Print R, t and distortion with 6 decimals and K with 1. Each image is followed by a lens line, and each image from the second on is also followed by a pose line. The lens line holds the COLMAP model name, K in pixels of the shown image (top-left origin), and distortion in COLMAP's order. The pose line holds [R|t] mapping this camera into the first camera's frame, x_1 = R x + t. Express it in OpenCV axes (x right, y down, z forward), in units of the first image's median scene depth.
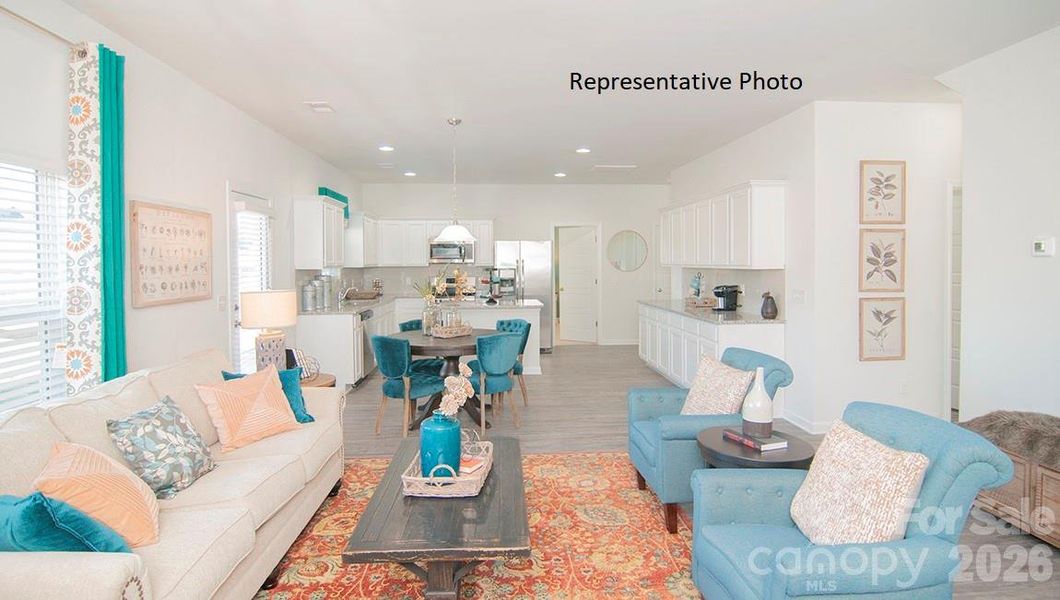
lens RADIAL K [[564.5, 0, 531.1], [0, 564.5, 261.0], [0, 0, 1]] dist [-0.019918, -0.000026]
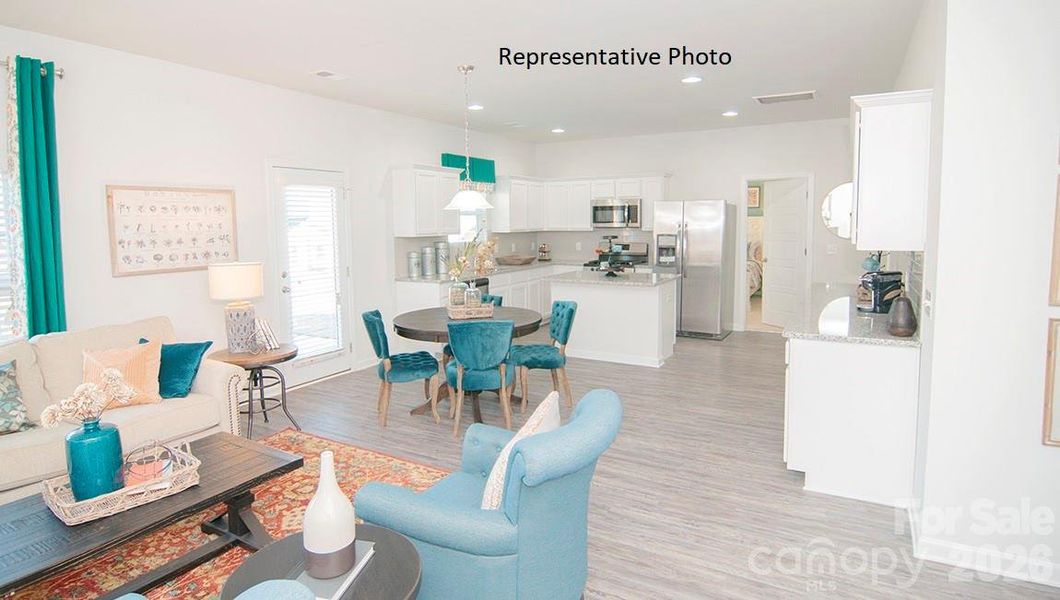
lens RADIAL K [[564.5, 0, 531.1], [0, 564.5, 261.0], [0, 0, 1]] dist [-0.019918, -0.000026]
pose [[0.830775, 0.034387, -0.555545, 0.458737], [0.008288, 0.997215, 0.074119, -0.019745], [0.556546, -0.066181, 0.828177, 0.350533]]
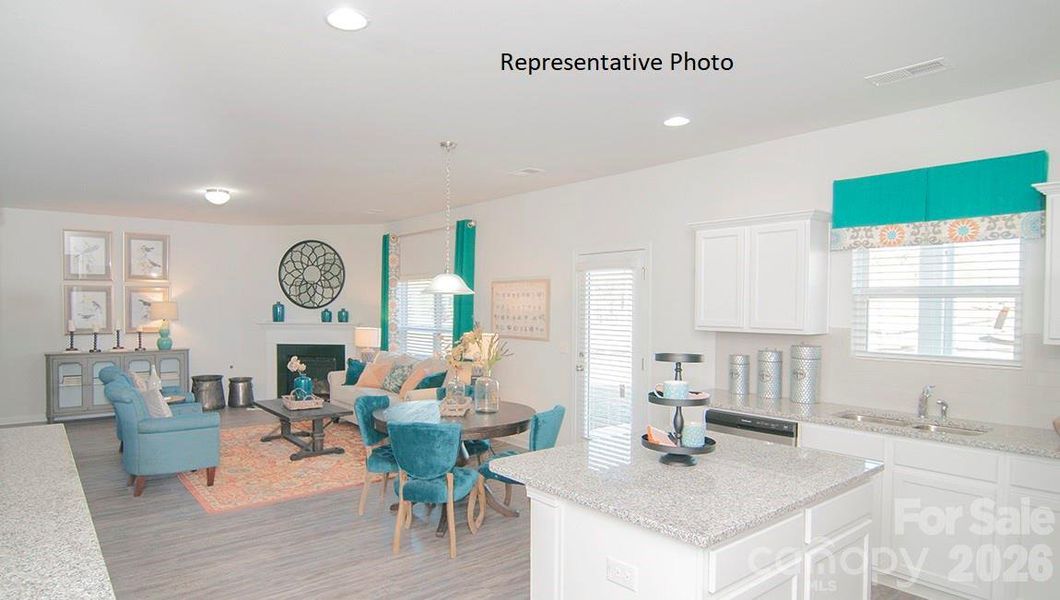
lens RADIAL K [[601.6, 0, 489.6], [0, 601.6, 313.9], [0, 0, 1]] dist [-0.022037, -0.001277]
pose [[-0.835067, 0.007455, -0.550097, 0.307230], [-0.003027, 0.999831, 0.018144, -0.022418], [0.550140, 0.016817, -0.834903, 1.862100]]
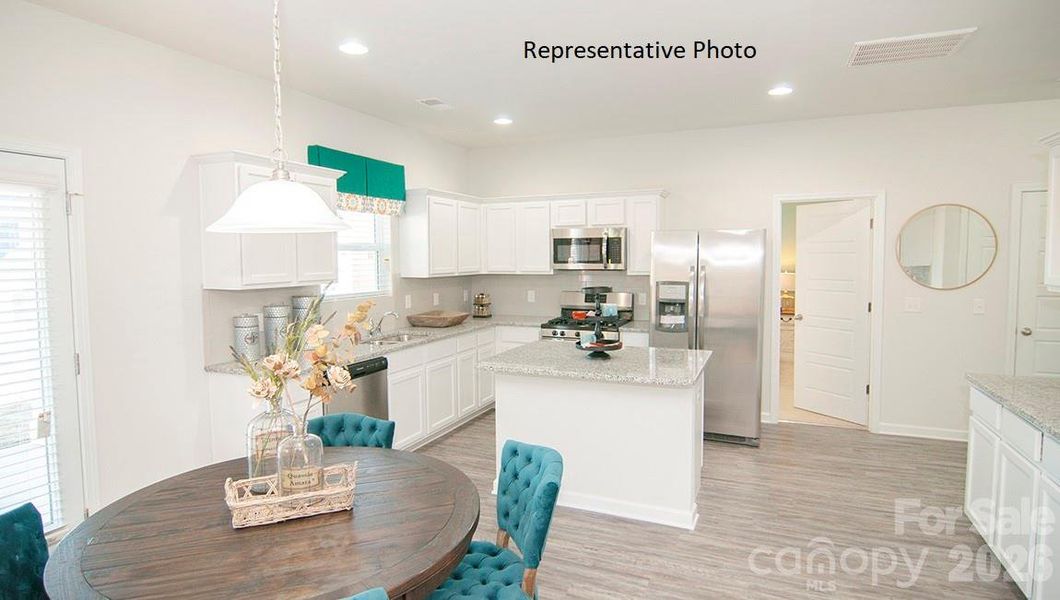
lens RADIAL K [[562.3, 0, 529.3], [0, 562.3, 293.3], [0, 0, 1]] dist [-0.017271, -0.000777]
pose [[0.886729, 0.027829, -0.461451, 0.150827], [0.003234, 0.997789, 0.066389, -0.021316], [0.462278, -0.060362, 0.884678, 0.829179]]
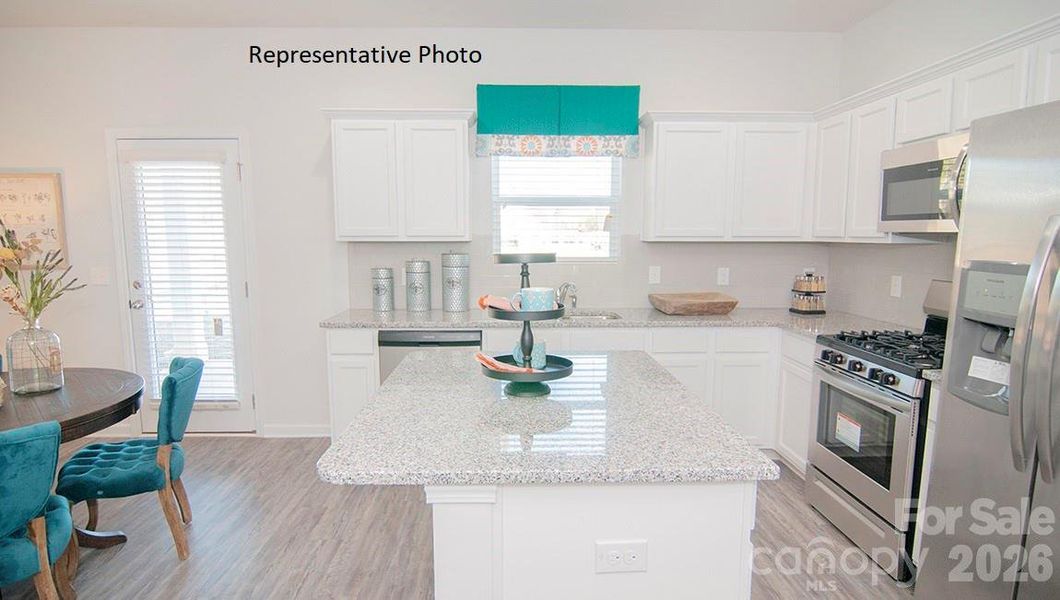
lens RADIAL K [[580.5, 0, 527.5], [0, 580.5, 306.6], [0, 0, 1]] dist [-0.017379, -0.000577]
pose [[-0.045152, 0.126902, -0.990887, 0.272600], [-0.001730, 0.991887, 0.127109, 0.006651], [0.998979, 0.007453, -0.044566, 1.544274]]
